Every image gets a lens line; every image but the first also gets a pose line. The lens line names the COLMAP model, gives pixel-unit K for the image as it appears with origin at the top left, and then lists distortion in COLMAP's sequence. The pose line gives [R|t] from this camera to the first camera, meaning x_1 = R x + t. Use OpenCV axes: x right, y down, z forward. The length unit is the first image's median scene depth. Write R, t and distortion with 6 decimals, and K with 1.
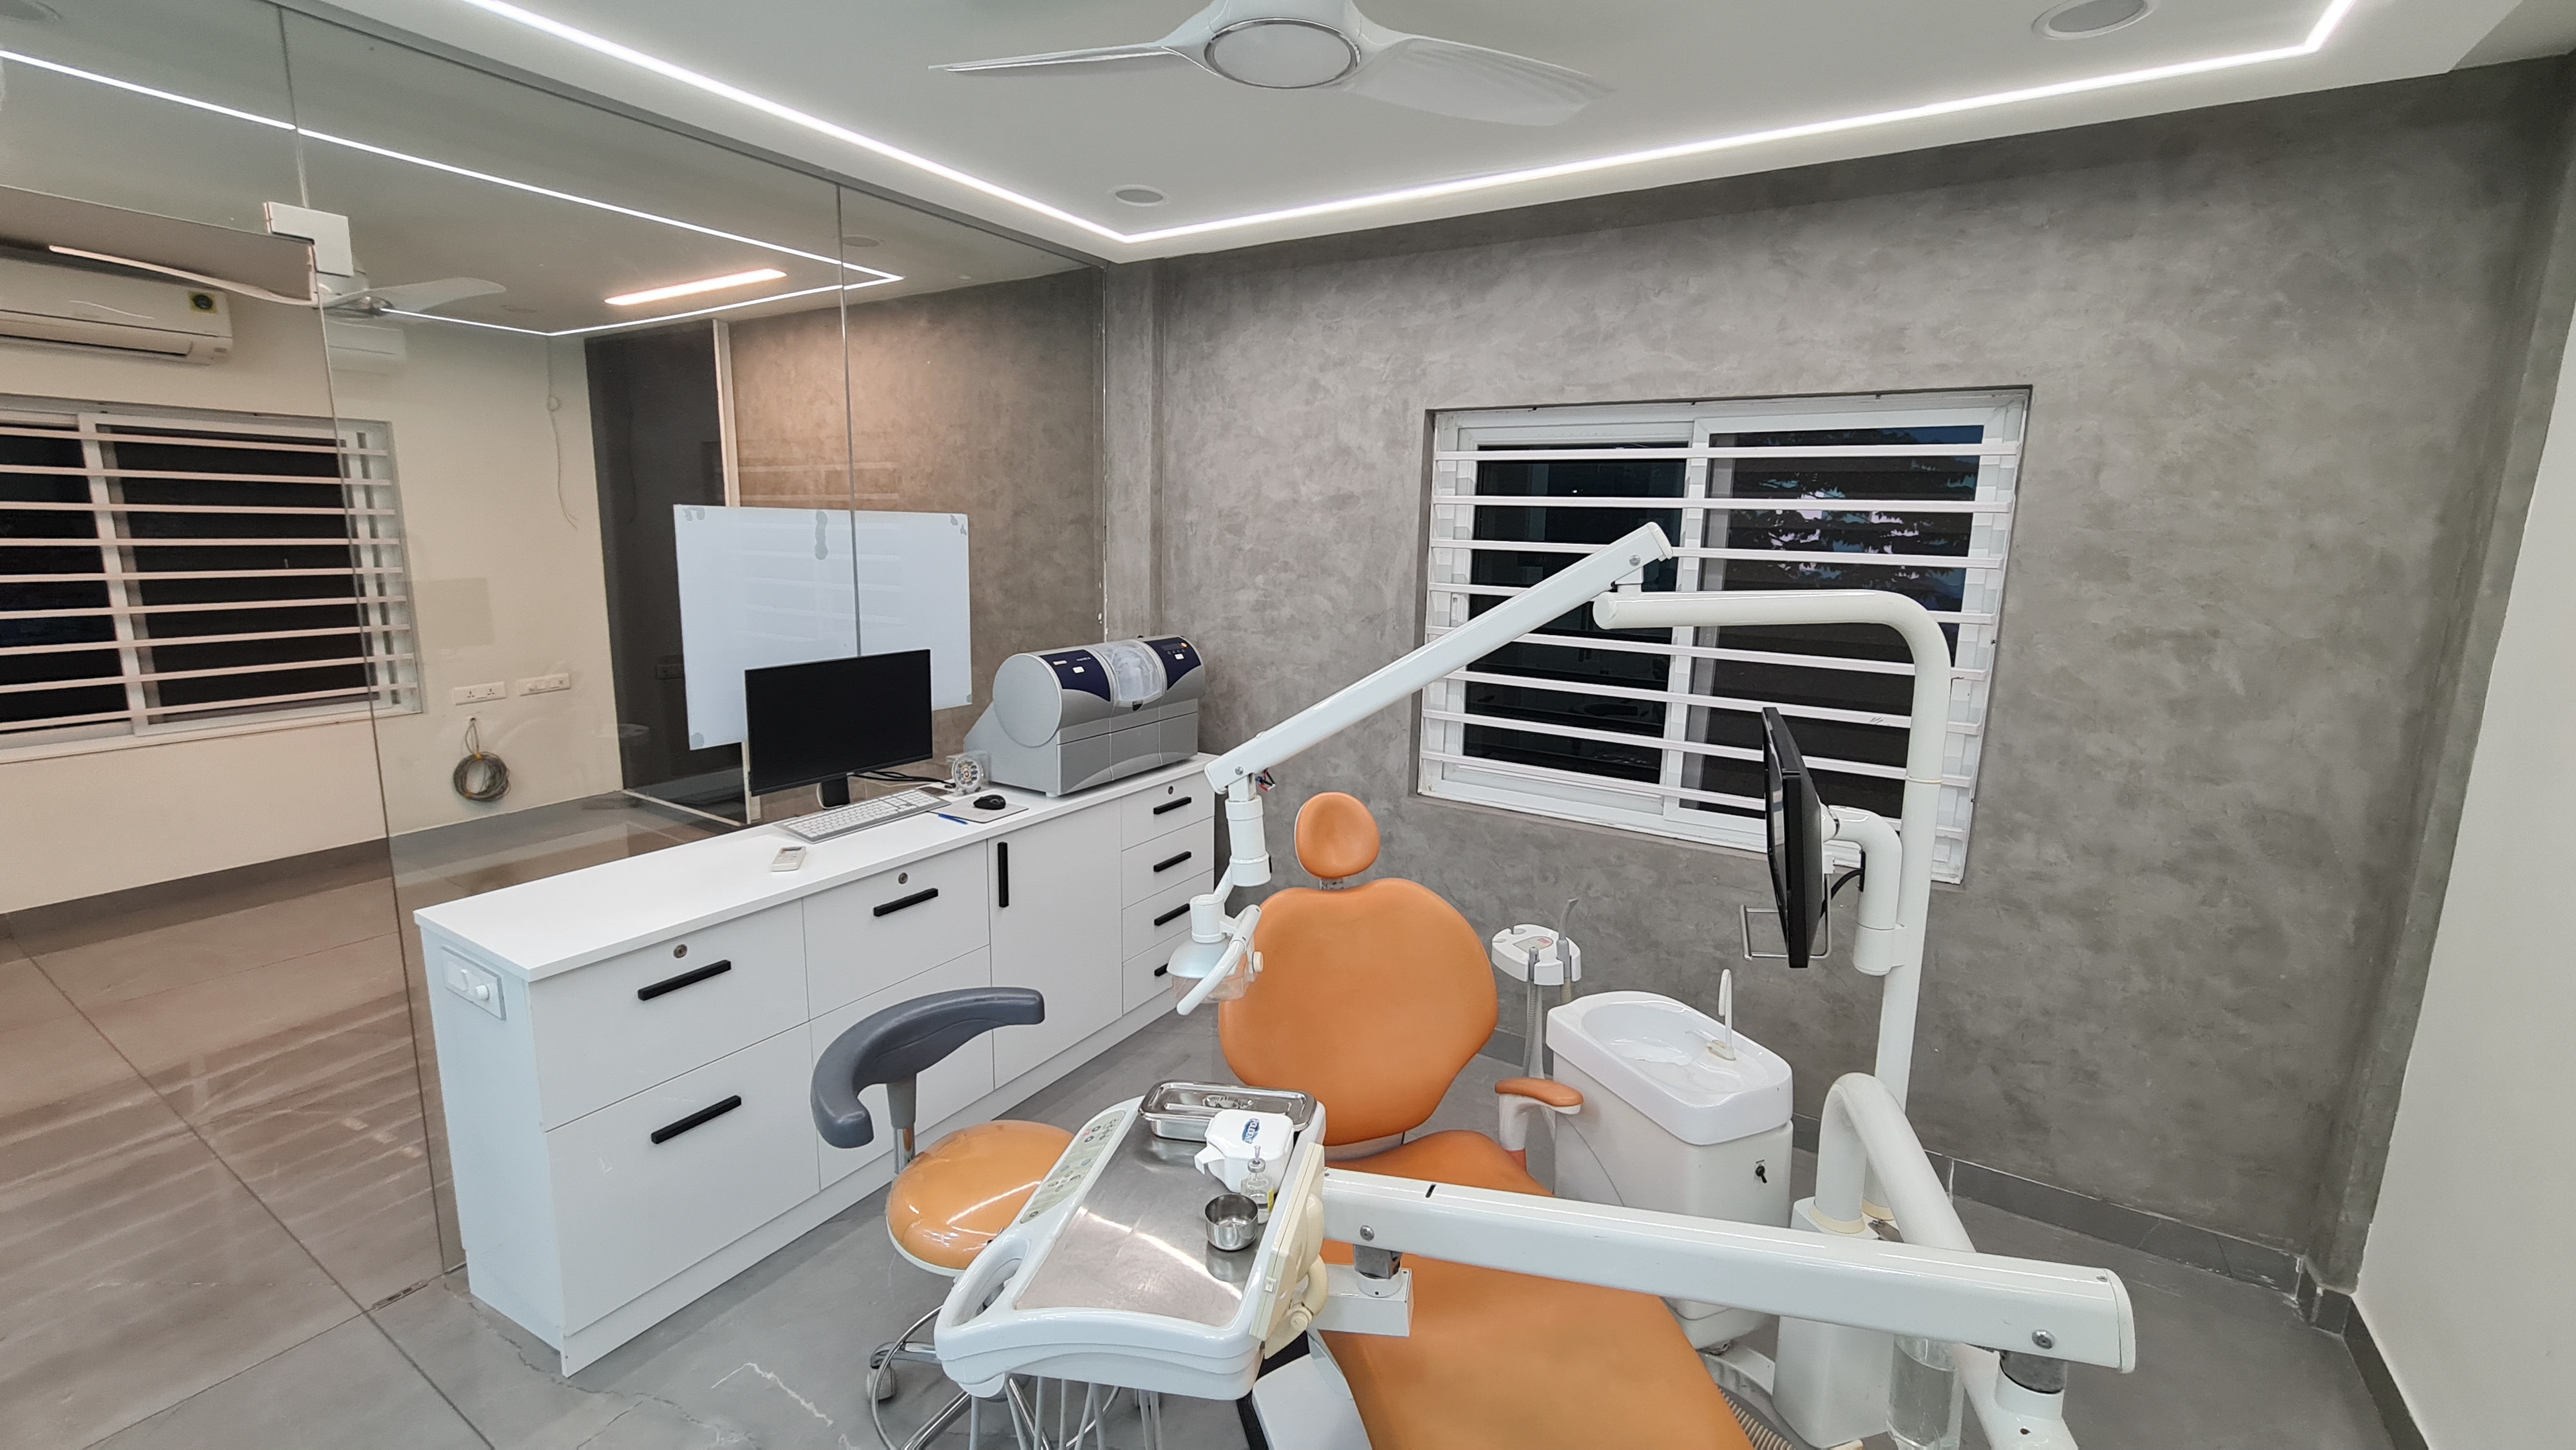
lens RADIAL K [[1055.0, 0, 1285.7], [0, 1055.0, 710.1], [0, 0, 1]] dist [-0.013029, 0.006293]
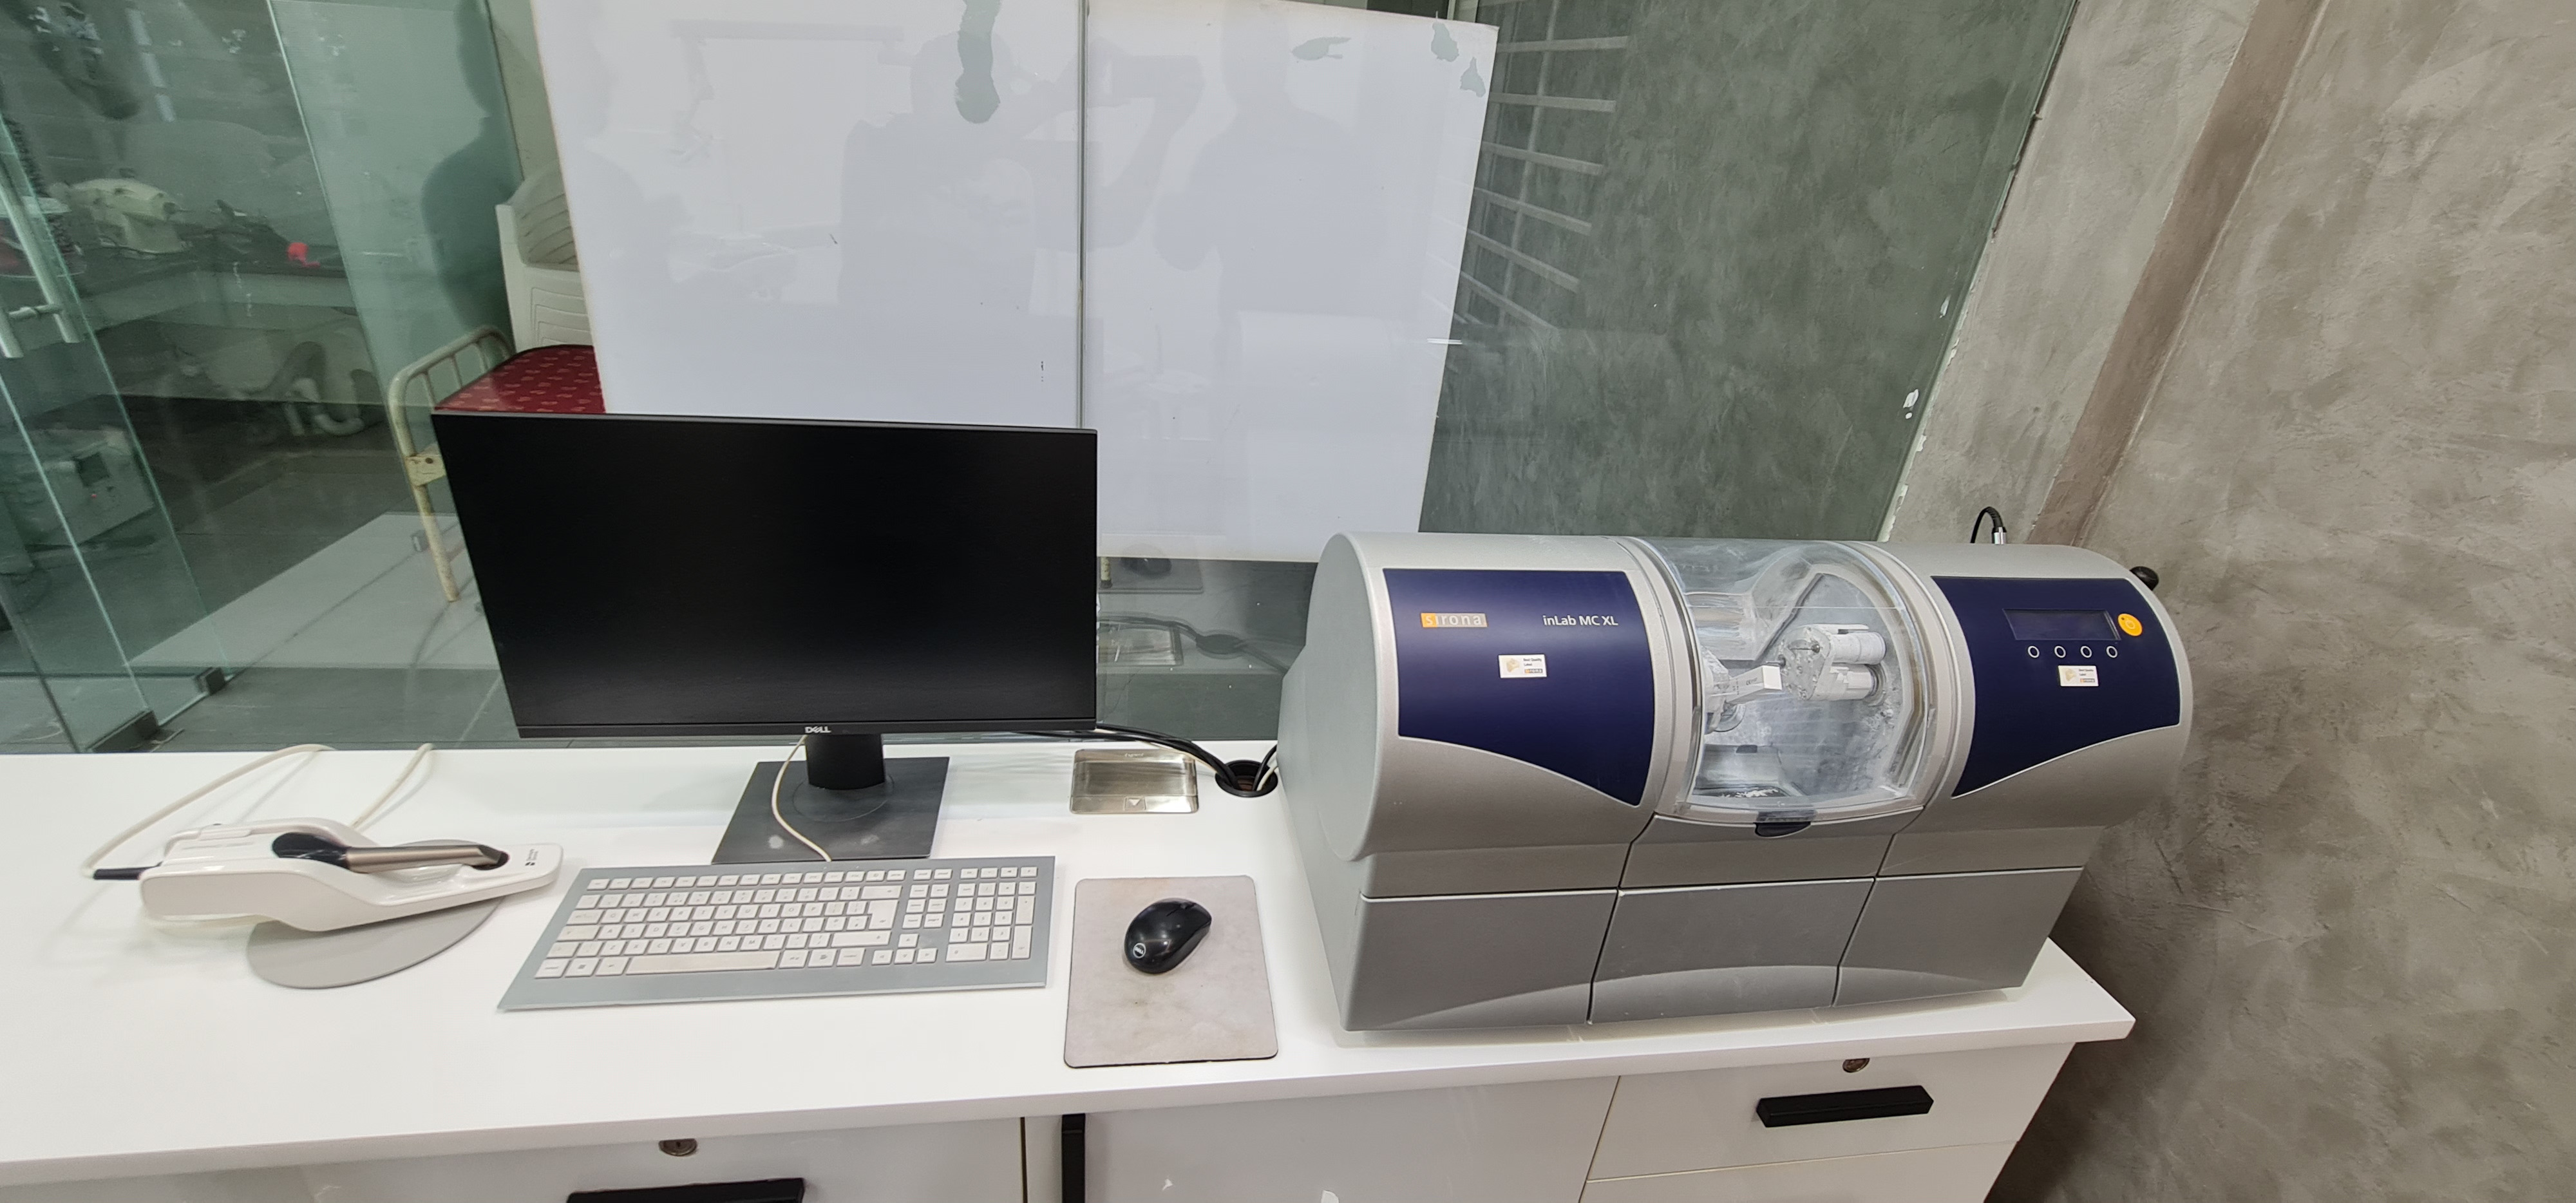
lens RADIAL K [[1050.6, 0, 1278.0], [0, 1050.6, 589.0], [0, 0, 1]] dist [-0.001389, -0.003059]
pose [[0.639537, 0.364472, -0.676870, -0.062391], [-0.204855, 0.929430, 0.306910, -0.107698], [0.740964, -0.057620, 0.669069, 0.706975]]
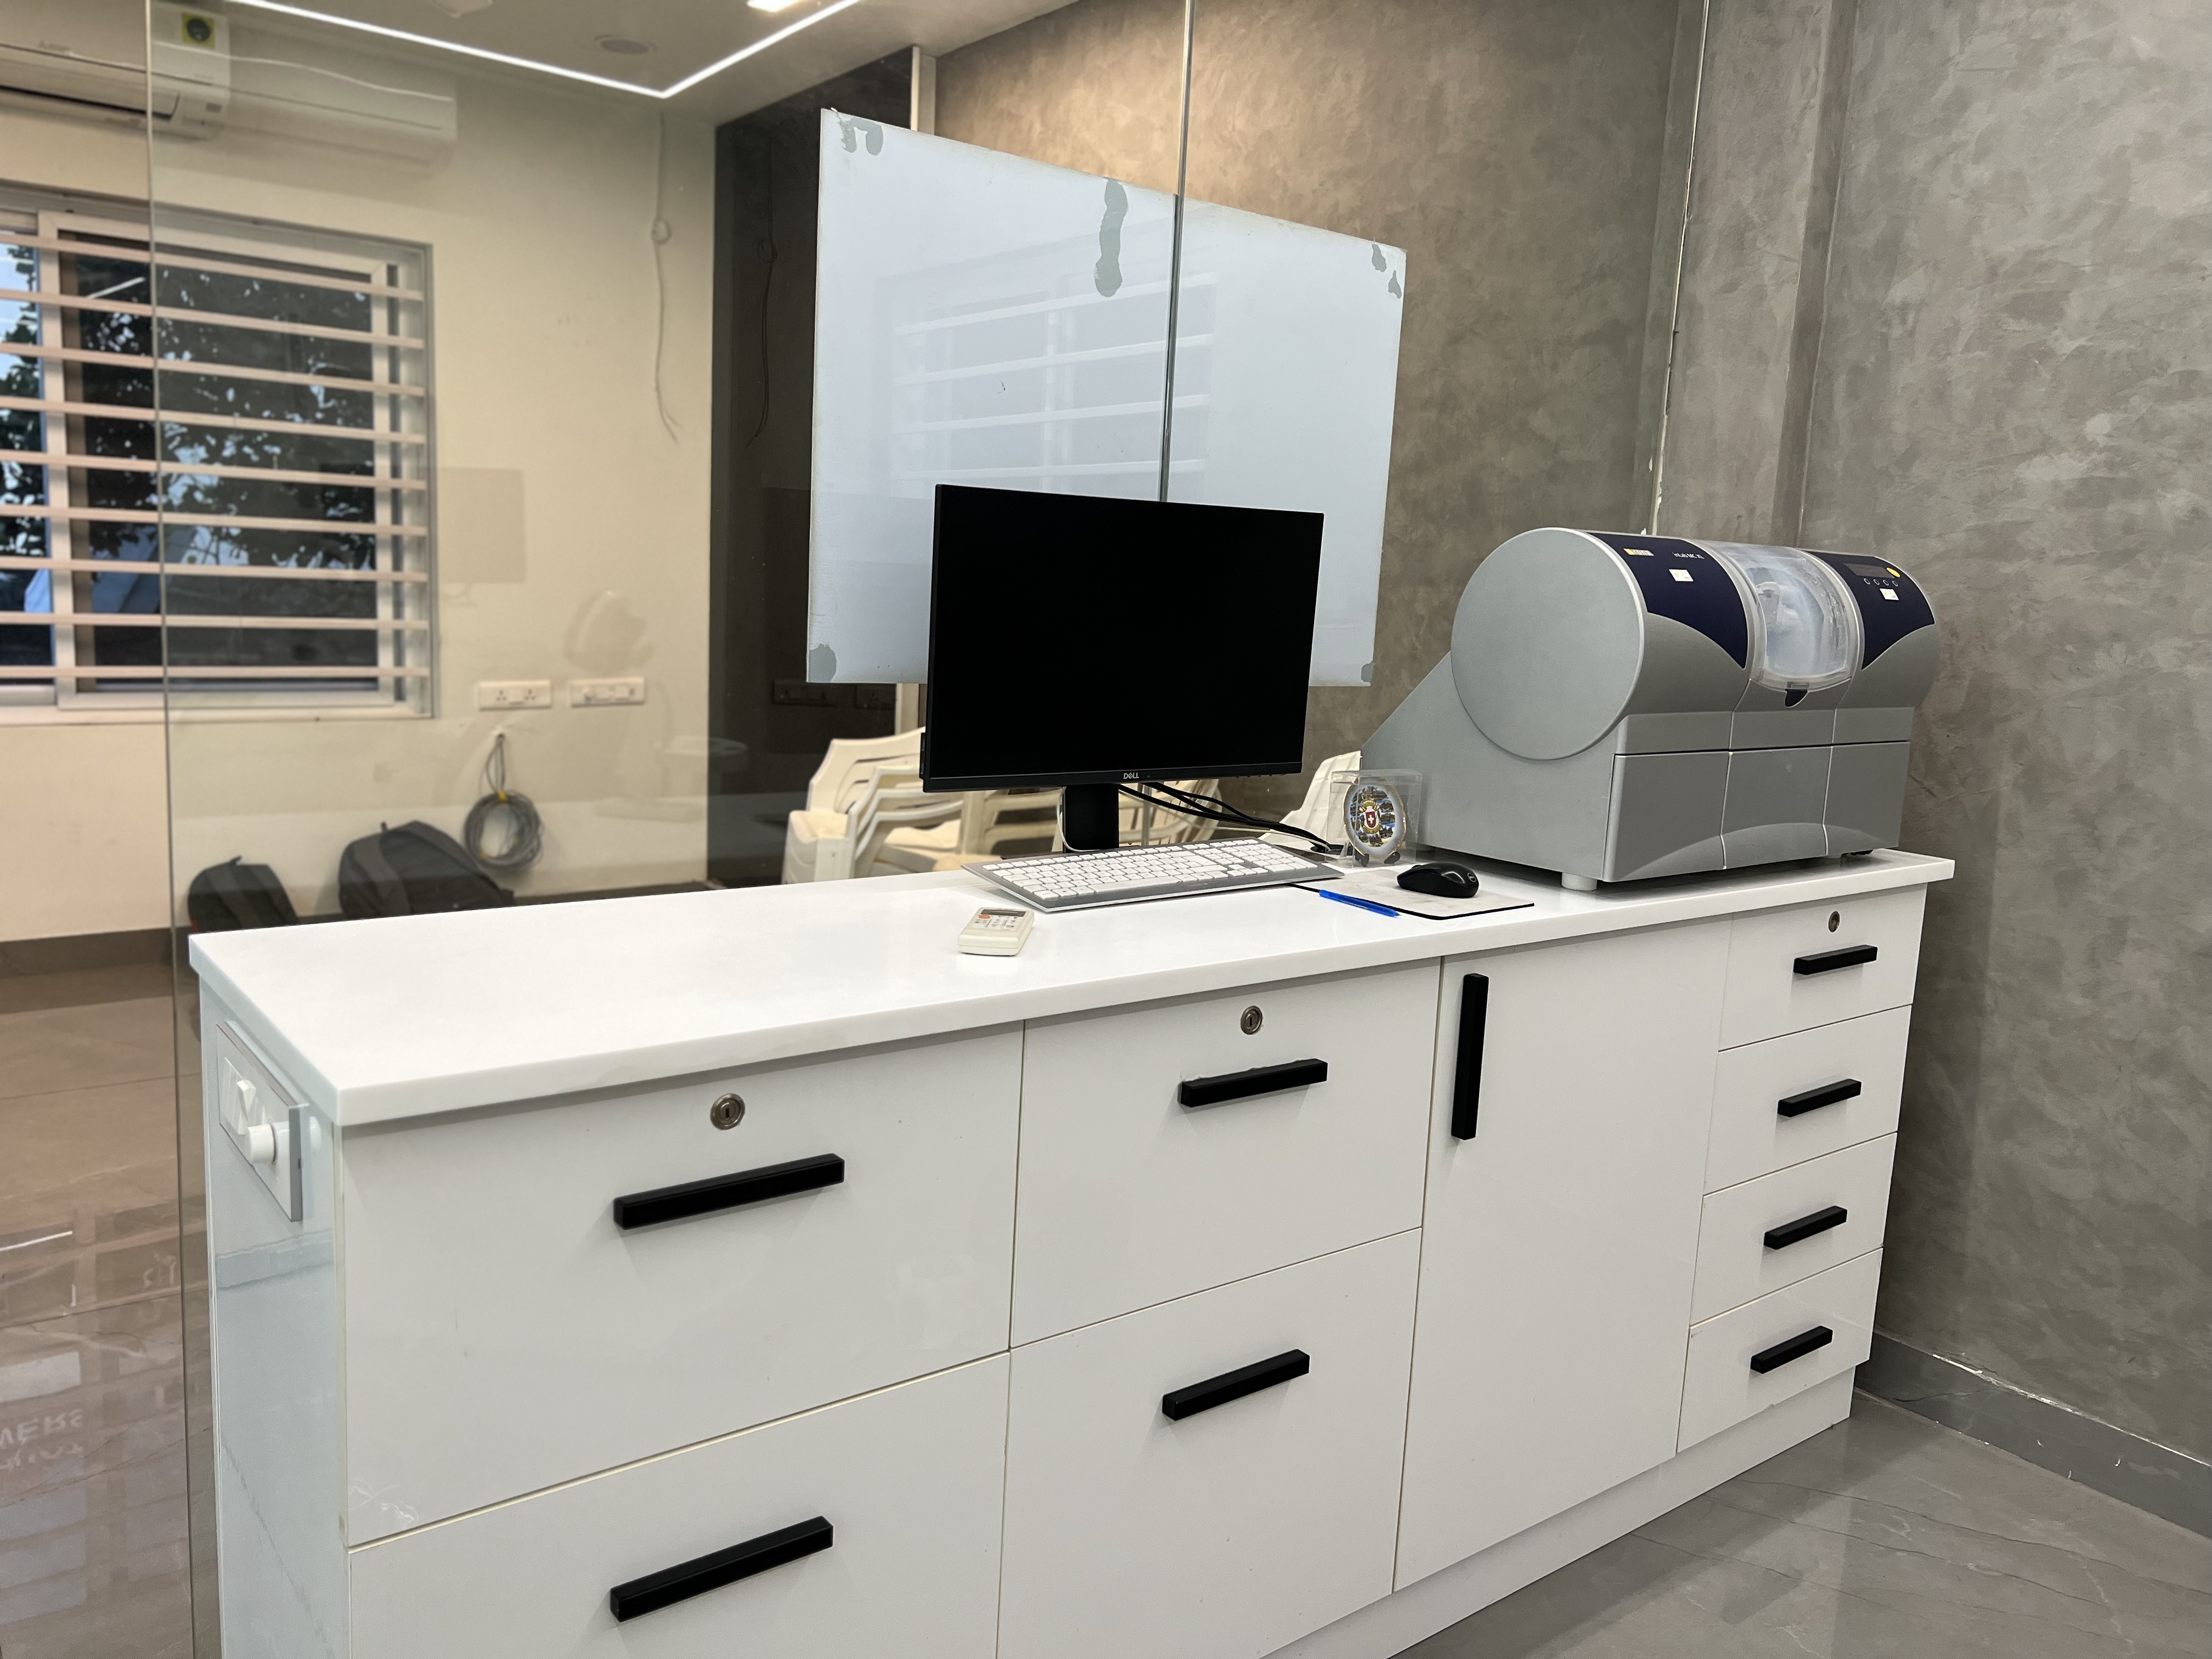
lens RADIAL K [[1673.3, 0, 1106.0], [0, 1673.3, 829.5], [0, 0, 1]] dist [0.037615, -0.051241]
pose [[0.937787, 0.077085, -0.338547, -0.158830], [-0.089767, 0.995721, -0.021938, 0.081598], [0.335408, 0.050964, 0.940694, 0.298236]]
